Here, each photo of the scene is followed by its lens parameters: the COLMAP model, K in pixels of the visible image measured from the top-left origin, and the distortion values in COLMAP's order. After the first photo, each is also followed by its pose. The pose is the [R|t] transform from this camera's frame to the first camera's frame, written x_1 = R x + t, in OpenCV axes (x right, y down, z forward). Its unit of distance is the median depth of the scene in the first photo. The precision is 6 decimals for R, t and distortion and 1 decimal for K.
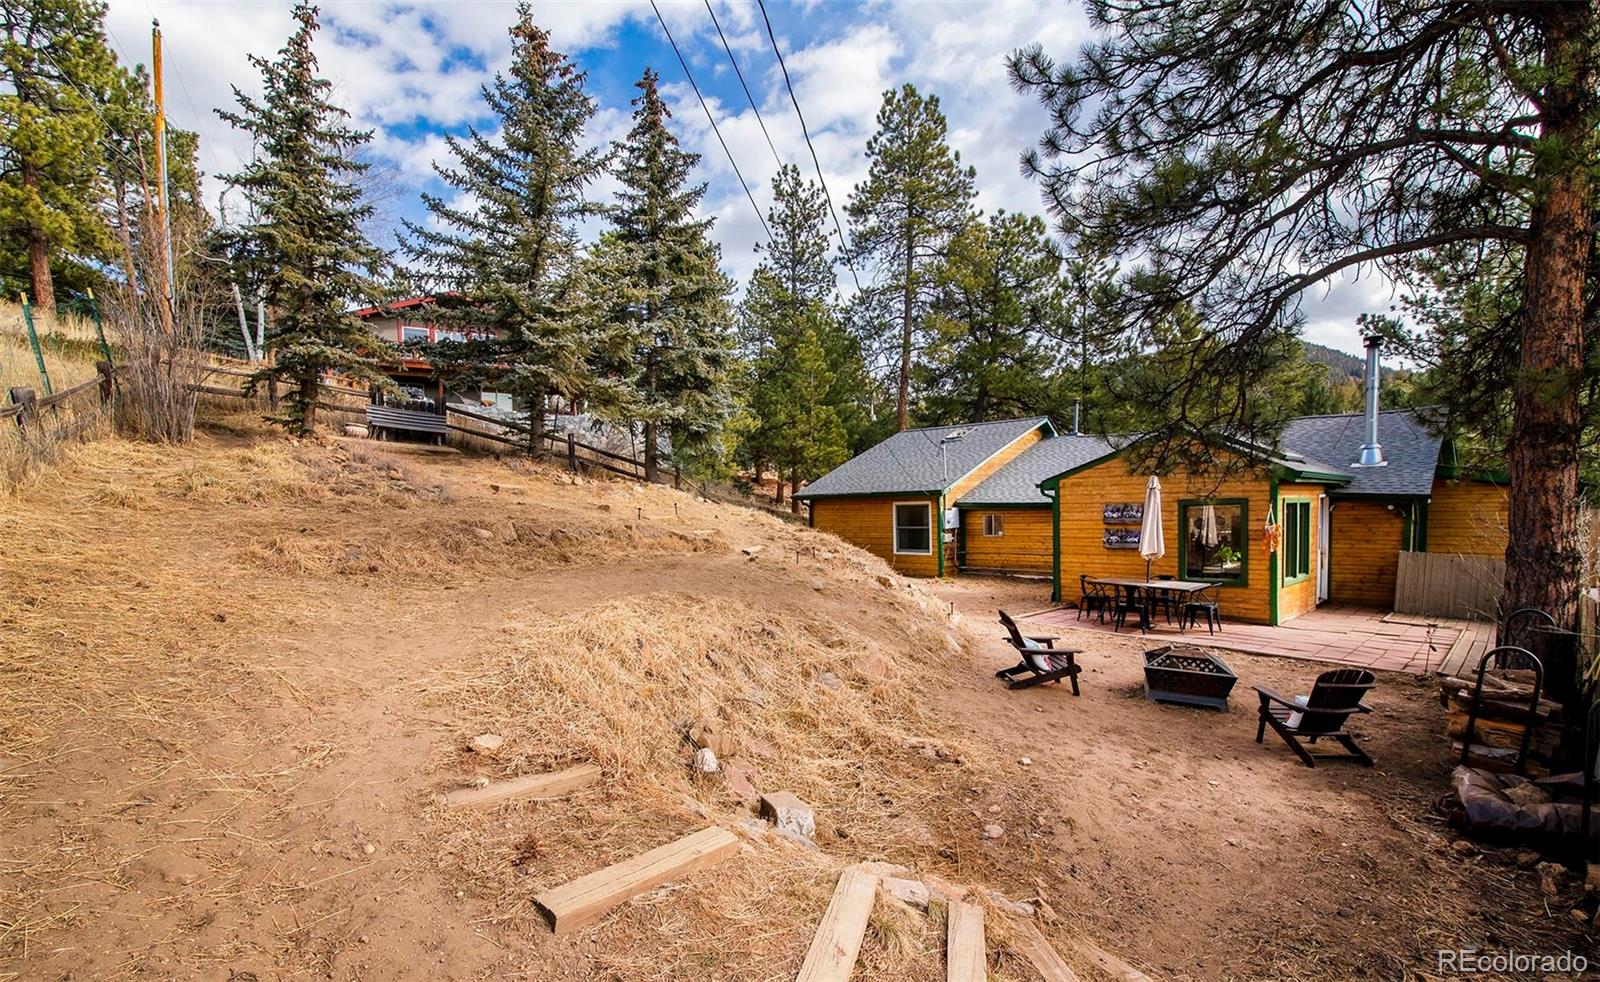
lens RADIAL K [[834.0, 0, 800.6], [0, 834.0, 526.8], [0, 0, 1]] dist [-0.026193, 0.000456]
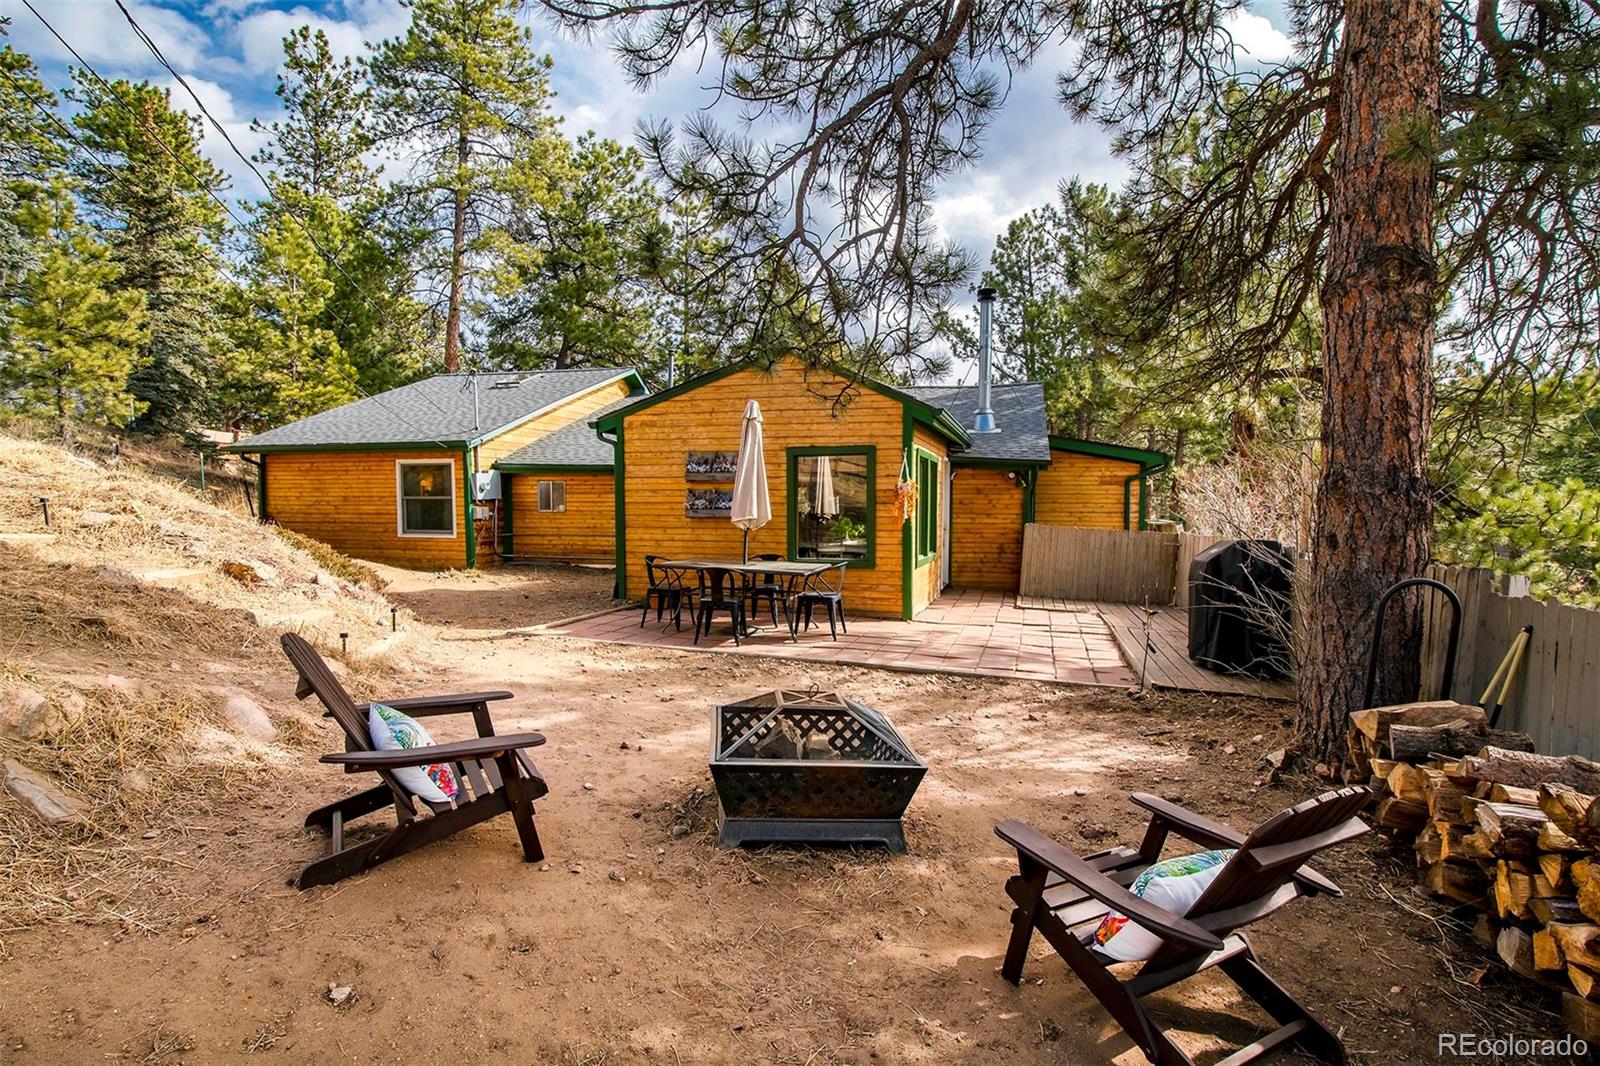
lens RADIAL K [[740.0, 0, 800.0], [0, 740.0, 533.0], [0, 0, 1]] dist [0.000190, -0.035530]
pose [[0.900669, -0.001911, 0.434501, 0.186084], [0.002274, 0.999997, -0.000316, 0.039116], [-0.434499, 0.001273, 0.900671, 0.415671]]
